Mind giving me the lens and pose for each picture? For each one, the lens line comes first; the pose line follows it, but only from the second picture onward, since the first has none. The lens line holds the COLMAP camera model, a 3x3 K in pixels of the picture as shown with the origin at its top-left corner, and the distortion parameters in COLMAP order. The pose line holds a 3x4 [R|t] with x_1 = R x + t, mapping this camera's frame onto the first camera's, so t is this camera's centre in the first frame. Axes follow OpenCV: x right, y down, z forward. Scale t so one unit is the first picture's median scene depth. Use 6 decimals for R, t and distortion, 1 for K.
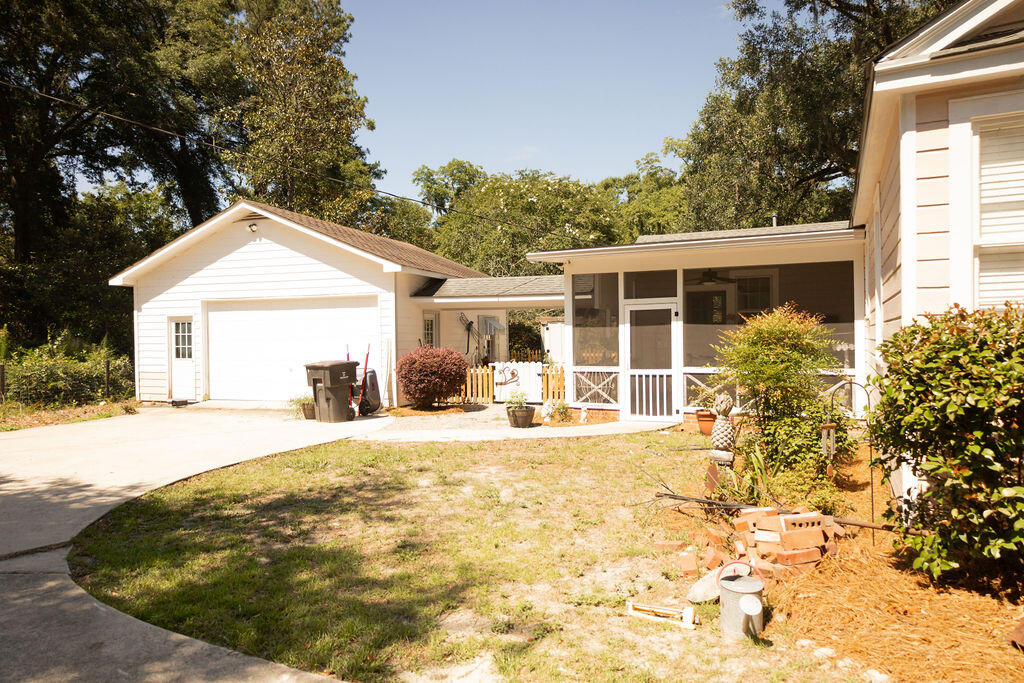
lens RADIAL K [[665.2, 0, 512.2], [0, 665.2, 344.0], [0, 0, 1]] dist [0.001252, 0.000361]
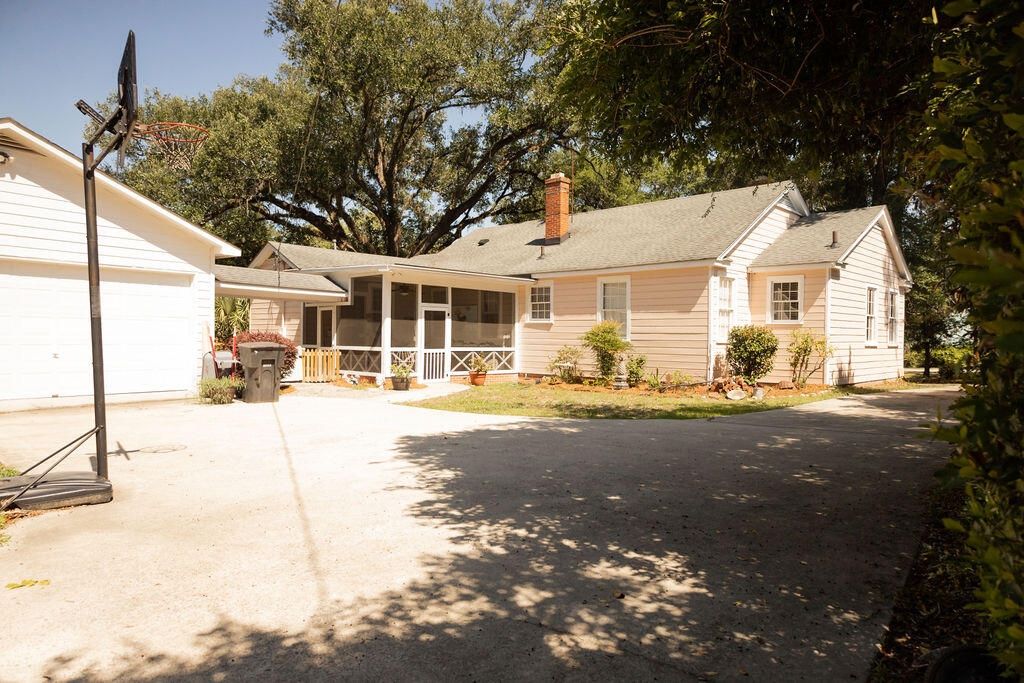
lens RADIAL K [[665.2, 0, 512.3], [0, 665.2, 341.5], [0, 0, 1]] dist [0.001252, 0.000361]
pose [[0.305531, 0.010409, 0.952125, -1.207578], [-0.010304, 0.999918, -0.007625, 0.030117], [-0.952126, -0.007481, 0.305613, 0.348175]]
